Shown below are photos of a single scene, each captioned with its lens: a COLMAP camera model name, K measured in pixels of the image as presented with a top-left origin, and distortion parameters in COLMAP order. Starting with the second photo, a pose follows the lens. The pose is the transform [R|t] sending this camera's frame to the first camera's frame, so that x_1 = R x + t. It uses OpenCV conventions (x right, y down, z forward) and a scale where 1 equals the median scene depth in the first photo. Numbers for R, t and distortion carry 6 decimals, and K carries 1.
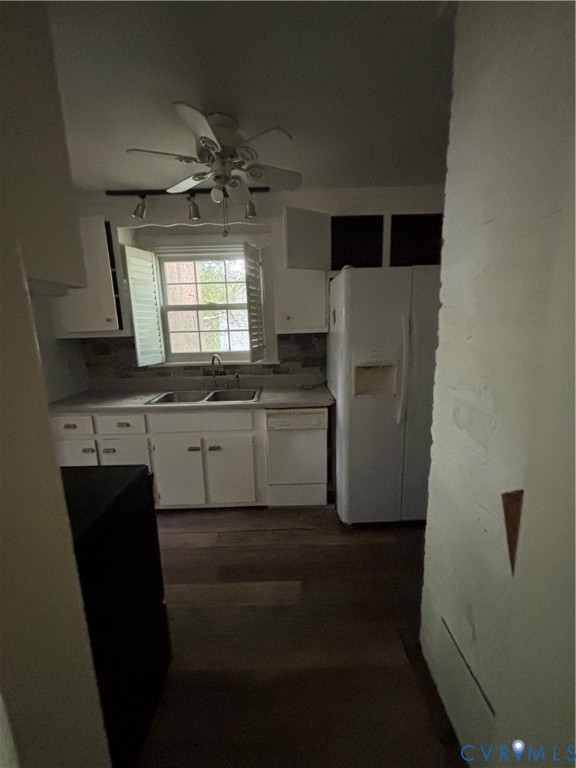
lens RADIAL K [[309.4, 0, 287.4], [0, 309.4, 383.4], [0, 0, 1]] dist [0.004257, 0.000072]
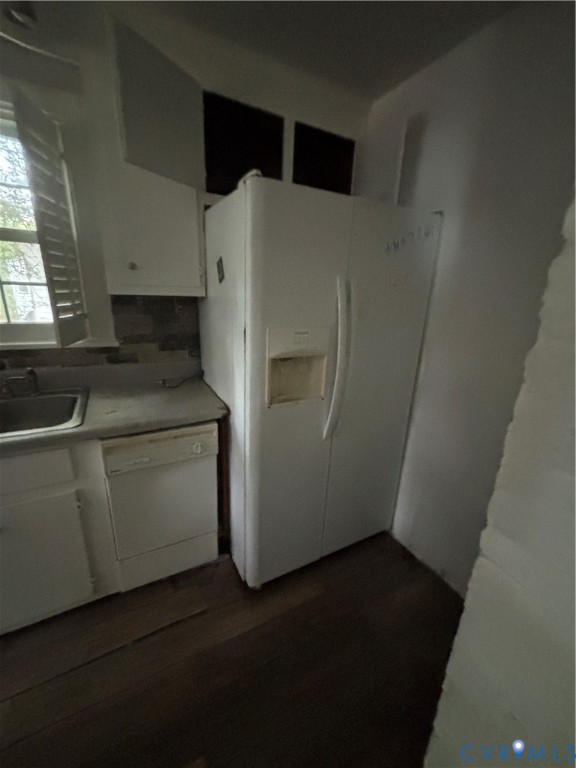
lens RADIAL K [[307.6, 0, 289.8], [0, 307.6, 385.9], [0, 0, 1]] dist [-0.006911, 0.000134]
pose [[0.878510, -0.074726, 0.471843, -0.024697], [0.022206, 0.993010, 0.115919, -0.056881], [-0.477208, -0.091358, 0.874029, 0.370596]]
